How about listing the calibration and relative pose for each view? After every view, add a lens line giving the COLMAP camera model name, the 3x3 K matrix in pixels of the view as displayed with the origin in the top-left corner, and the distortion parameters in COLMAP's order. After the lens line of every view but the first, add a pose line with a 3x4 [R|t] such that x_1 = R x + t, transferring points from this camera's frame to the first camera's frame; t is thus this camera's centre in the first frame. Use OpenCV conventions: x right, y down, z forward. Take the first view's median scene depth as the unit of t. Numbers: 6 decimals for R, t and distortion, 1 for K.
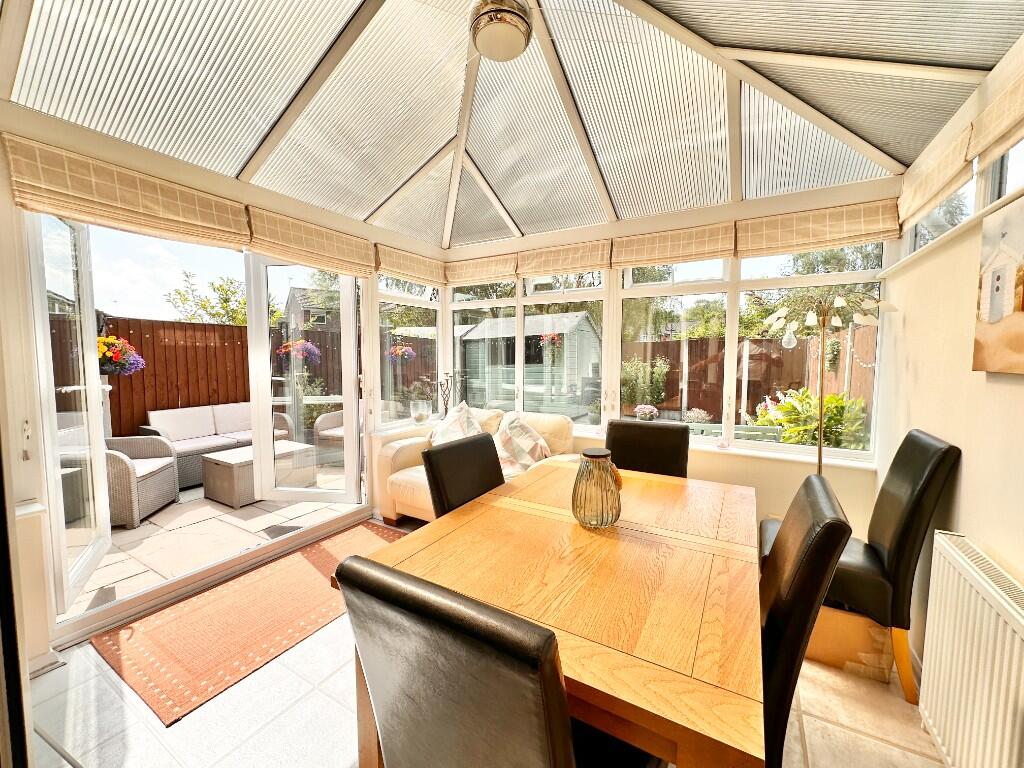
lens RADIAL K [[409.9, 0, 512.0], [0, 409.9, 384.0], [0, 0, 1]] dist [-0.001562, -0.000461]
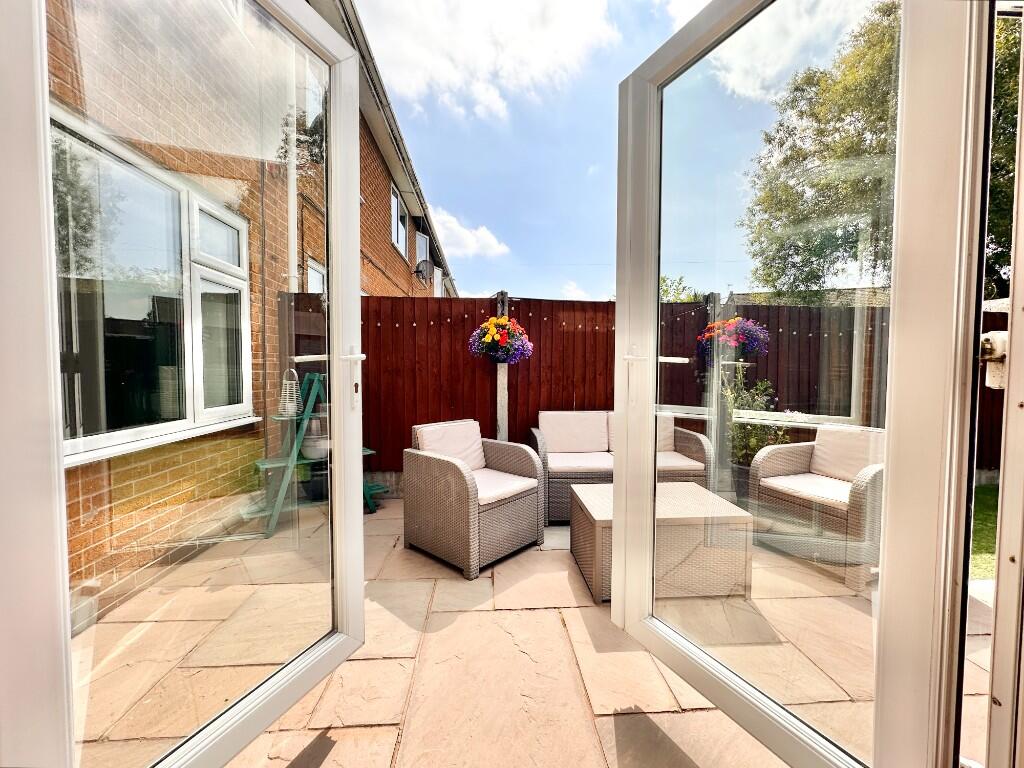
lens RADIAL K [[409.9, 0, 512.0], [0, 409.9, 384.0], [0, 0, 1]] dist [-0.001562, -0.000461]
pose [[0.560552, 0.029975, -0.827577, -0.229752], [-0.061331, 0.998103, -0.005390, 0.019230], [0.825845, 0.053777, 0.561327, 0.458081]]
